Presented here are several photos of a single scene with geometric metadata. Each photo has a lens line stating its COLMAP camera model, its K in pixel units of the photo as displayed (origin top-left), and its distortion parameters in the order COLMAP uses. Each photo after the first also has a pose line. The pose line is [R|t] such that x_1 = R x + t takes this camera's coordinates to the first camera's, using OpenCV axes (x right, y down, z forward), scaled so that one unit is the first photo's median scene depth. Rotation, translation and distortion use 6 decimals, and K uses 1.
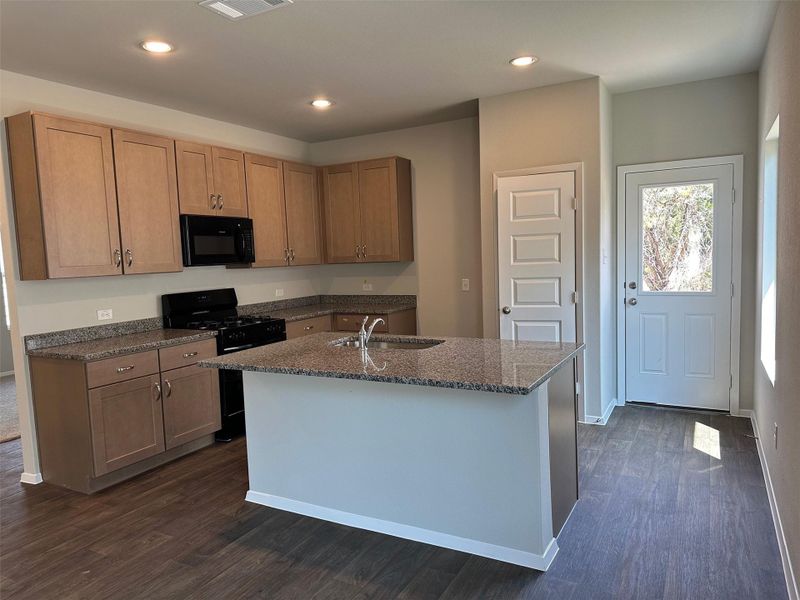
lens RADIAL K [[550.7, 0, 394.0], [0, 550.7, 299.9], [0, 0, 1]] dist [0.029628, -0.023617]
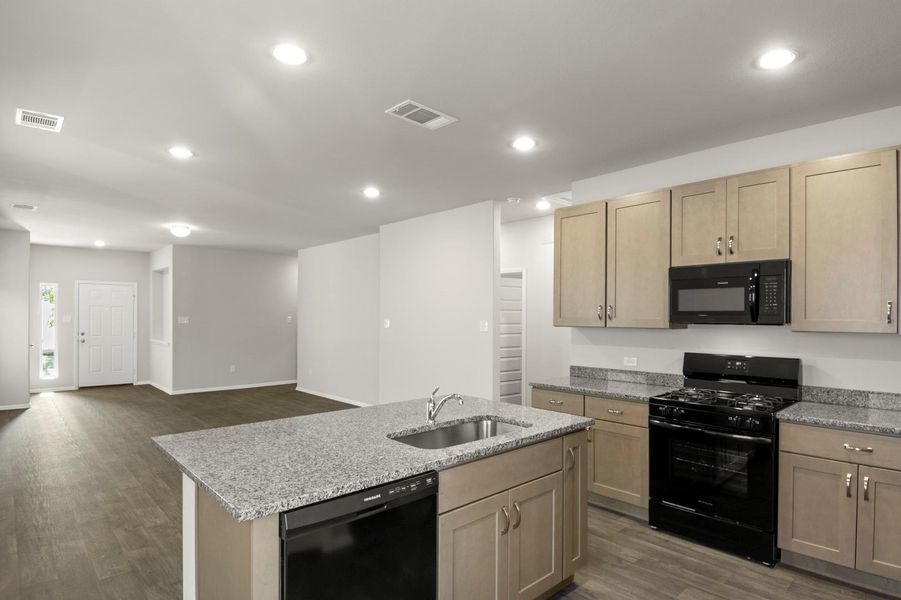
lens RADIAL K [[481.6, 0, 473.0], [0, 481.6, 318.5], [0, 0, 1]] dist [-0.001679, -0.011807]
pose [[-0.288068, 0.043871, -0.956605, 0.500080], [-0.070463, 0.995271, 0.066863, -0.102731], [0.955014, 0.086667, -0.283614, 0.947646]]
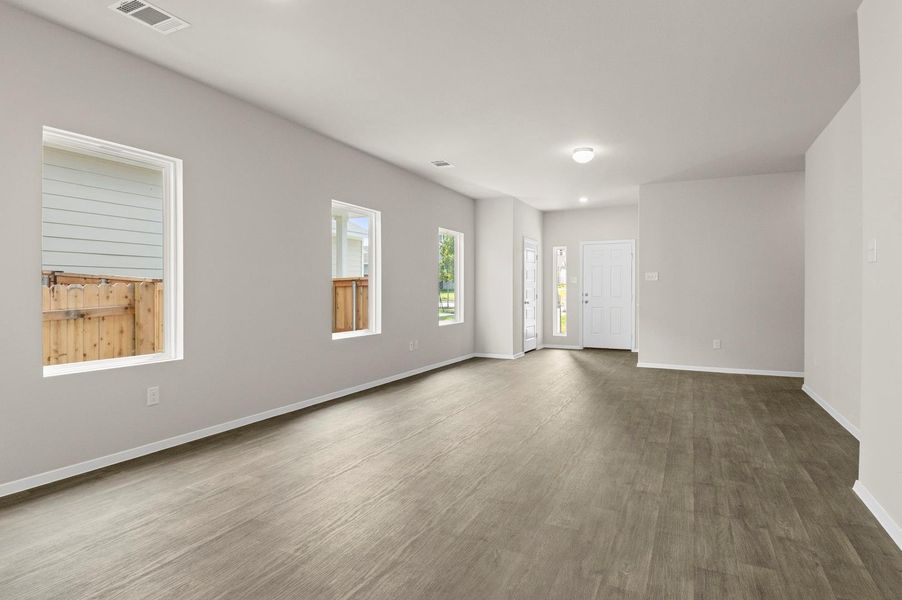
lens RADIAL K [[482.1, 0, 475.0], [0, 482.1, 295.3], [0, 0, 1]] dist [-0.001679, -0.011807]
pose [[-0.996308, 0.037982, -0.076992, -0.380457], [0.031038, 0.995506, 0.089468, 0.024893], [0.080045, 0.086748, -0.993009, 0.795377]]
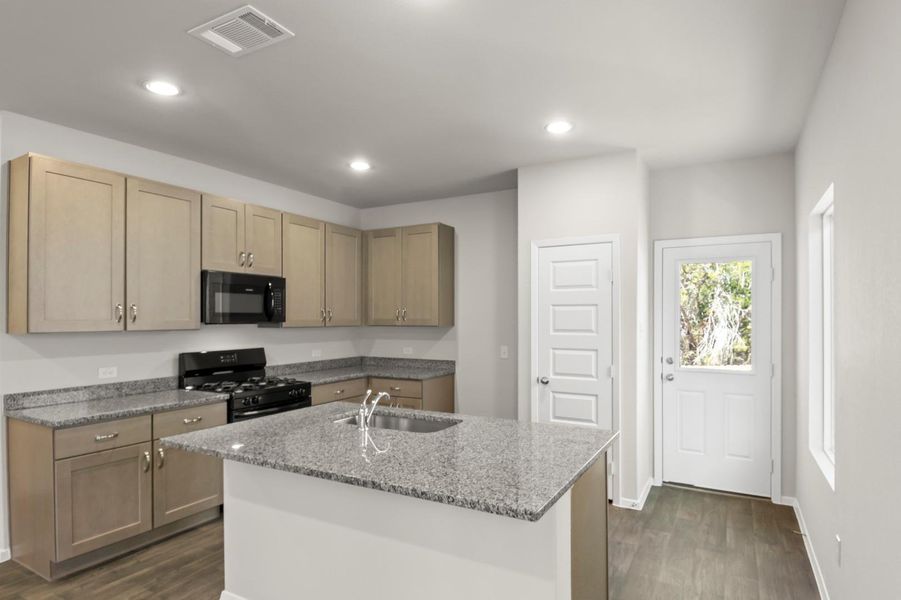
lens RADIAL K [[481.6, 0, 467.8], [0, 481.6, 315.2], [0, 0, 1]] dist [-0.001679, -0.011807]
pose [[0.999159, 0.037831, 0.015793, 0.065821], [-0.036290, 0.995414, -0.088505, -0.019912], [-0.019069, 0.087858, 0.995950, 0.173904]]
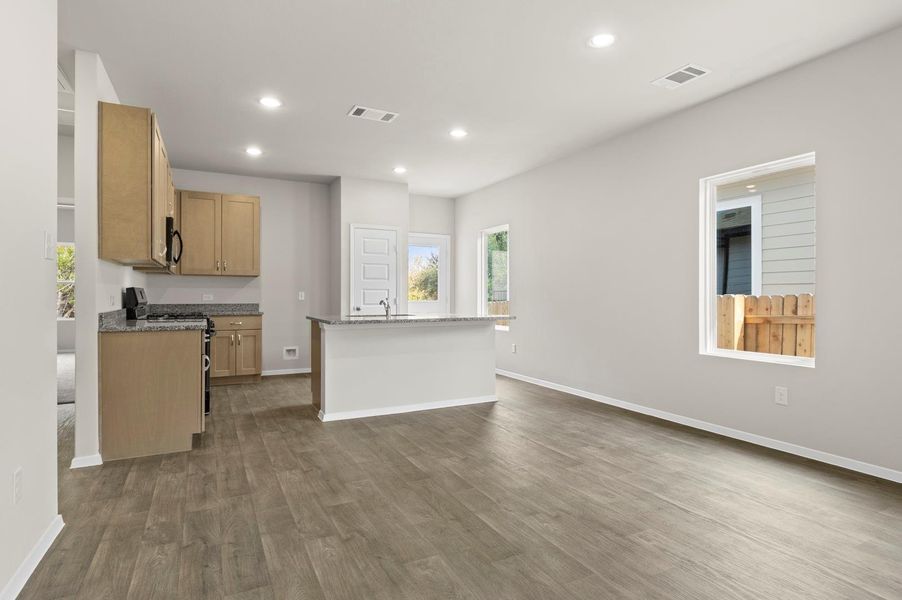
lens RADIAL K [[482.1, 0, 462.0], [0, 482.1, 290.9], [0, 0, 1]] dist [-0.001679, -0.011807]
pose [[0.547753, 0.047232, 0.835306, -0.893527], [0.045485, 0.995247, -0.086103, 0.112243], [-0.835403, 0.085157, 0.543002, -0.020499]]
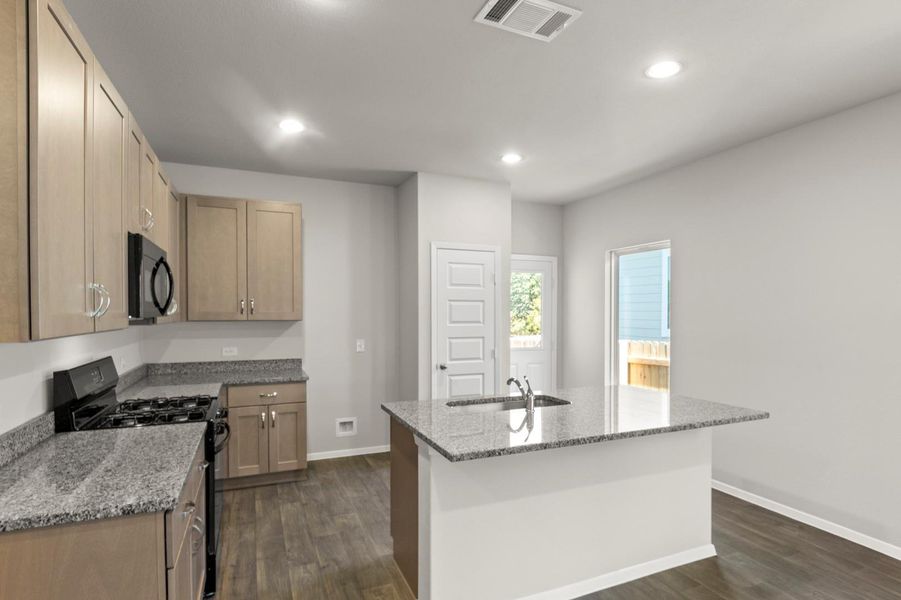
lens RADIAL K [[481.6, 0, 462.3], [0, 481.6, 319.5], [0, 0, 1]] dist [-0.001679, -0.011807]
pose [[0.610437, 0.027211, 0.791597, -0.589220], [0.040278, 0.997050, -0.065334, -0.013845], [-0.791040, 0.071767, 0.607541, 0.426734]]
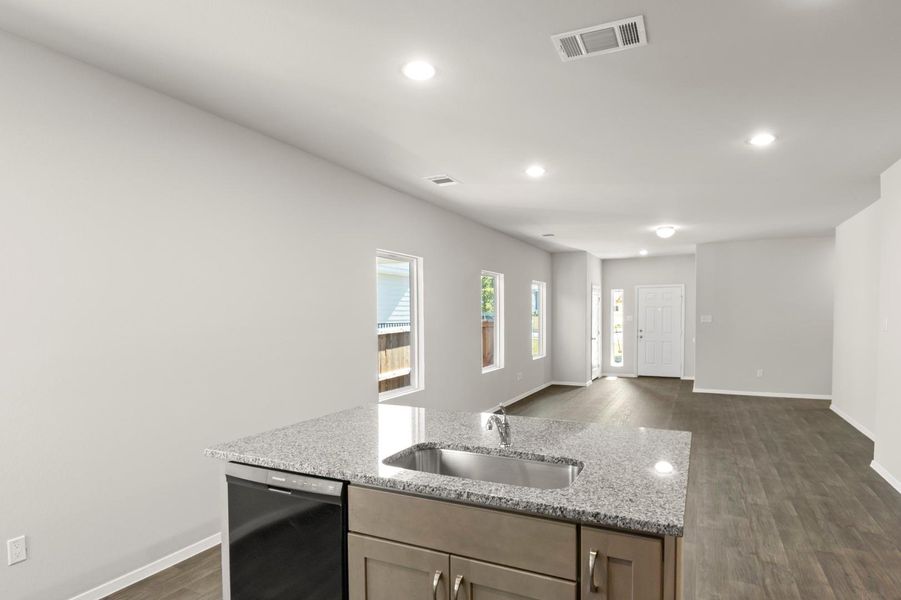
lens RADIAL K [[495.9, 0, 475.7], [0, 495.9, 335.4], [0, 0, 1]] dist [-0.001598, -0.005035]
pose [[-0.996138, 0.048672, -0.073079, 0.016847], [0.039362, 0.991522, 0.123836, -0.102763], [0.078487, 0.120481, -0.989608, 1.206540]]
